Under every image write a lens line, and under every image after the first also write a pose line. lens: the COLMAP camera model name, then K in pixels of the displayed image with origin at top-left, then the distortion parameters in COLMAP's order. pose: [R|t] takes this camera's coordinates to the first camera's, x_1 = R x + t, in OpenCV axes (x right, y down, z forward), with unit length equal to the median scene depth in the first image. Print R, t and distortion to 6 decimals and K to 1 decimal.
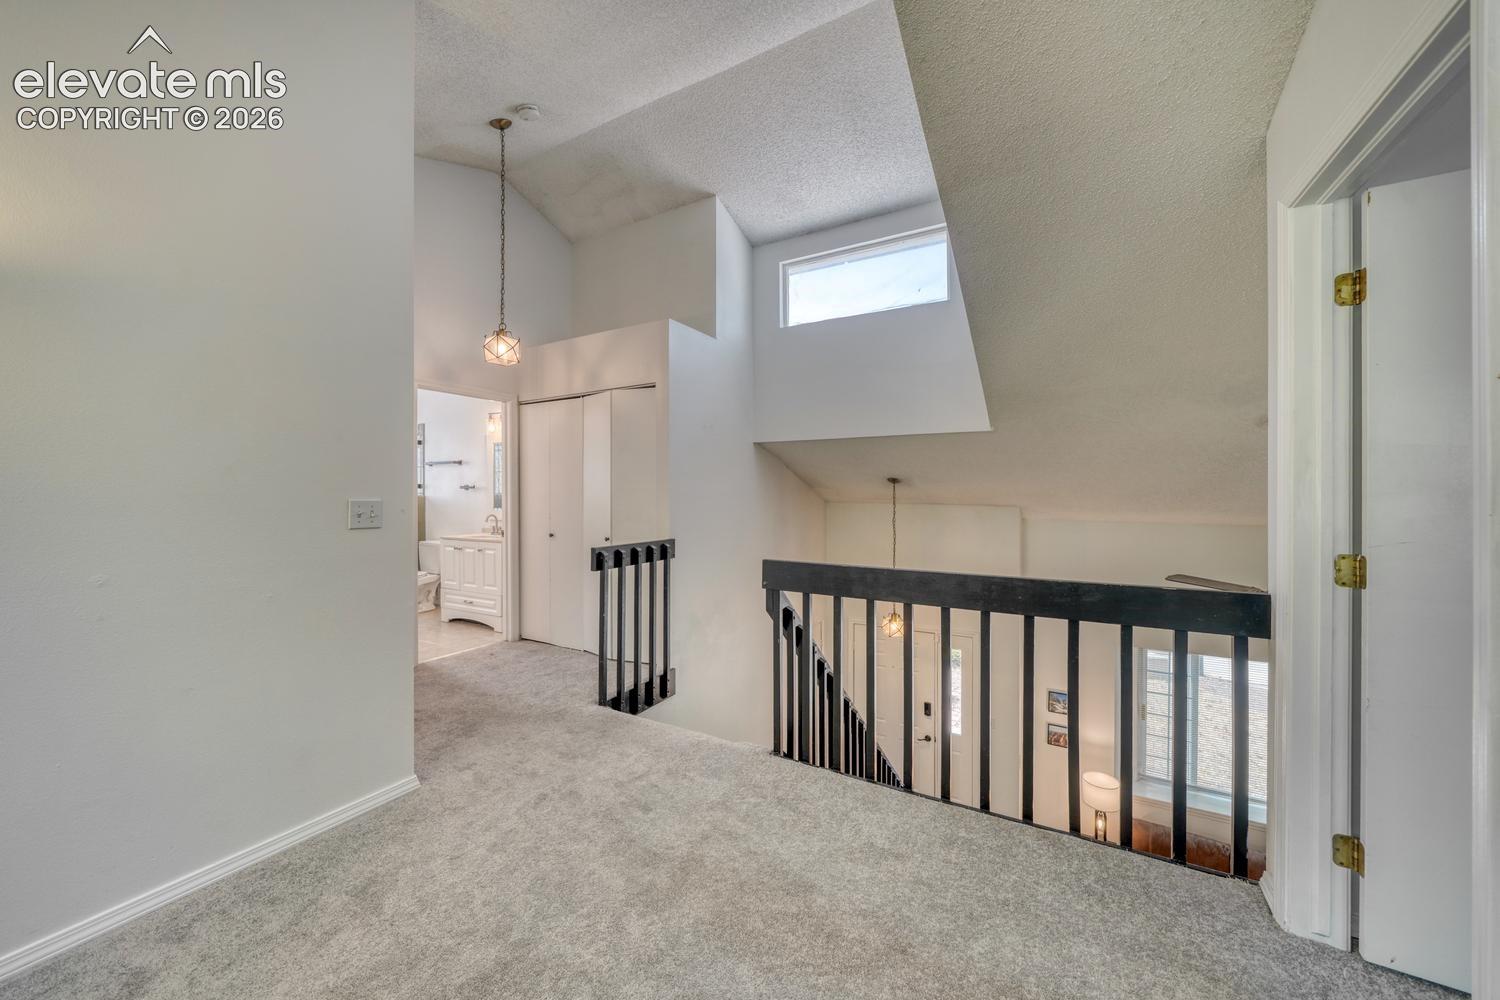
lens RADIAL K [[551.6, 0, 748.7], [0, 551.6, 492.7], [0, 0, 1]] dist [-0.000265, -0.000076]
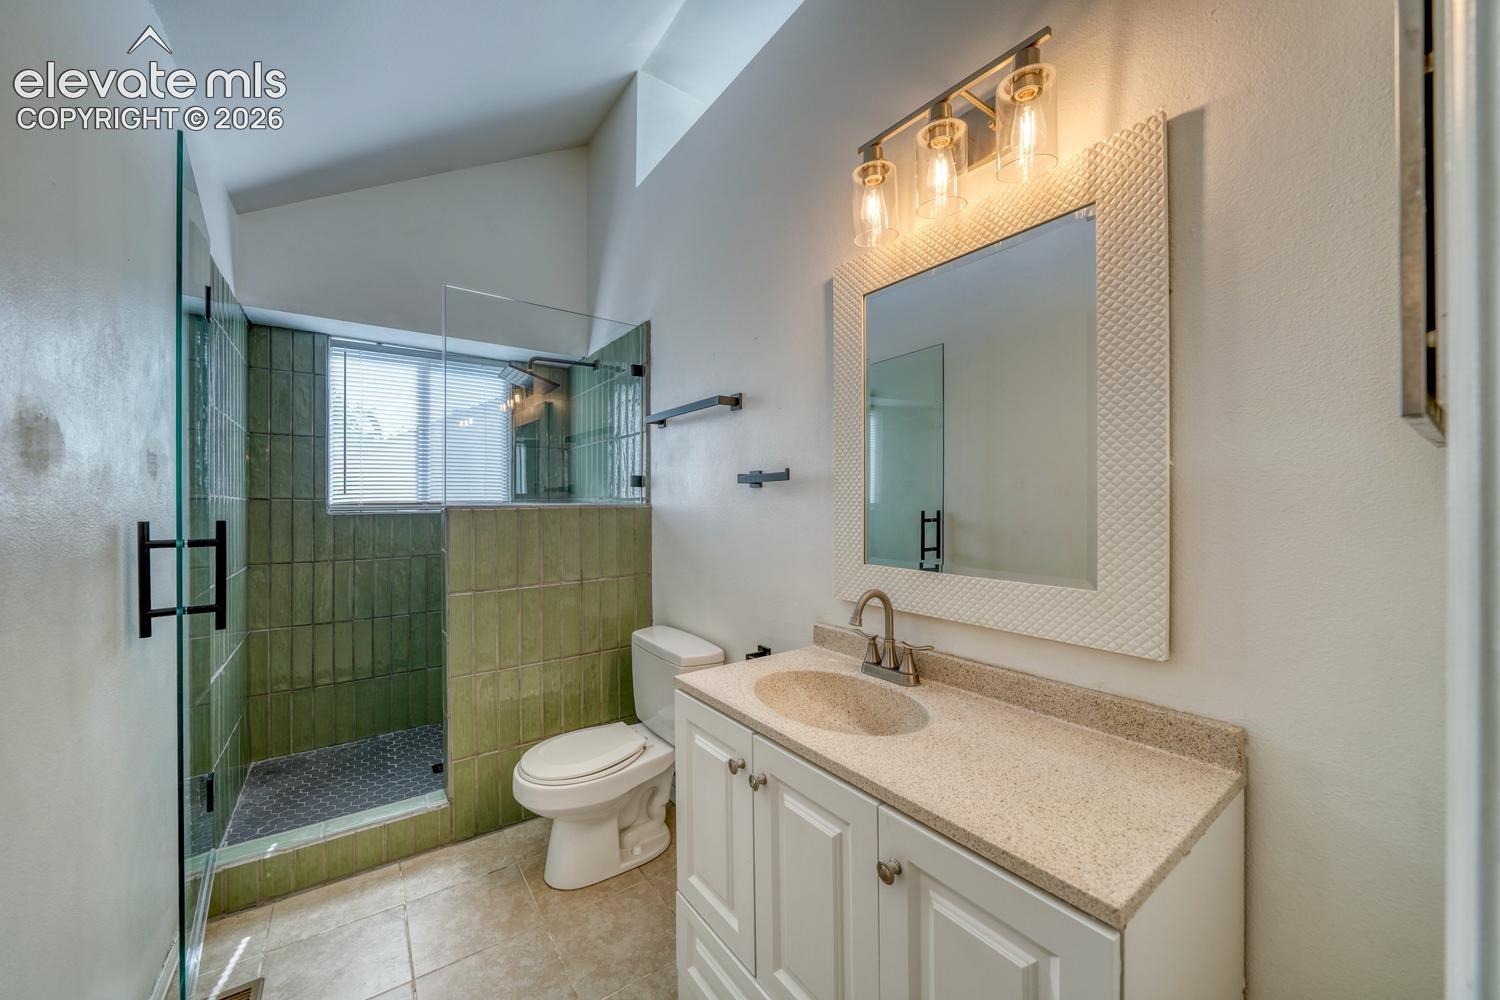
lens RADIAL K [[551.6, 0, 753.0], [0, 551.6, 499.6], [0, 0, 1]] dist [-0.000265, -0.000076]
pose [[0.917002, -0.000956, -0.398881, -0.388414], [-0.000789, 0.999991, -0.004209, 0.003081], [0.398881, 0.004174, 0.916993, 0.713285]]
